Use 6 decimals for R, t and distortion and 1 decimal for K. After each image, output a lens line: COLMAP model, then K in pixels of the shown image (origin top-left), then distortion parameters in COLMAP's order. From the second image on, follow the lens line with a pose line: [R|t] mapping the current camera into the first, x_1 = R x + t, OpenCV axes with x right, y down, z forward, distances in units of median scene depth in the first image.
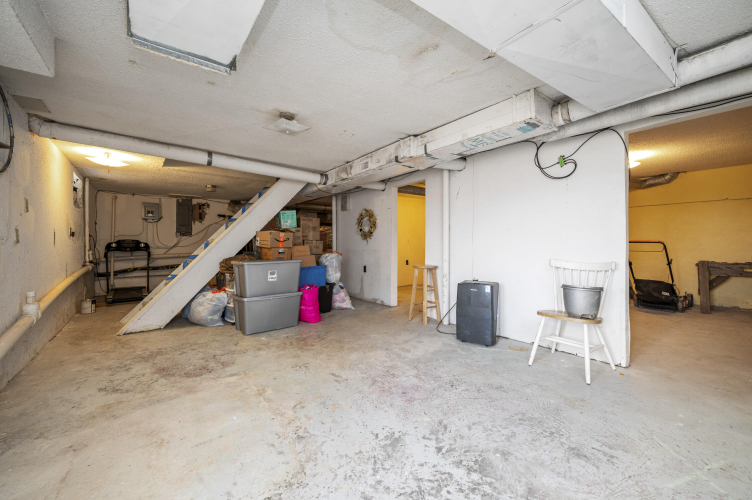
lens RADIAL K [[311.5, 0, 376.0], [0, 311.5, 250.0], [0, 0, 1]] dist [0.000256, 0.000082]
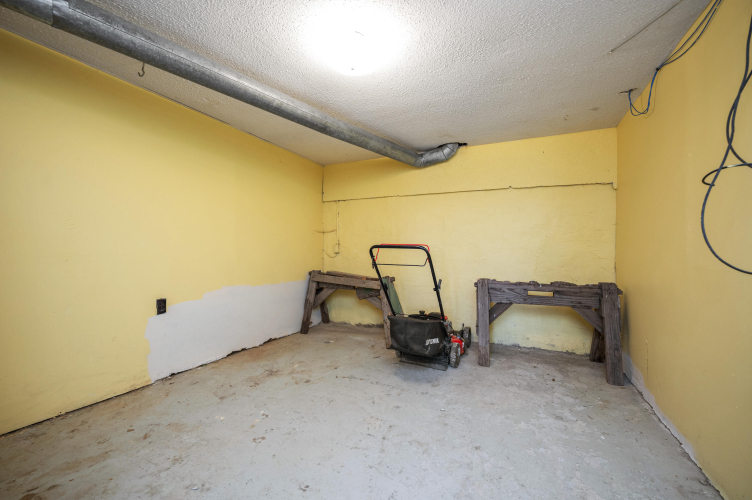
lens RADIAL K [[311.5, 0, 376.0], [0, 311.5, 250.0], [0, 0, 1]] dist [0.000256, 0.000082]
pose [[0.885268, 0.028271, 0.464221, 0.560575], [-0.025232, 0.999600, -0.012758, -0.010435], [-0.464396, -0.000418, 0.885628, 0.540086]]
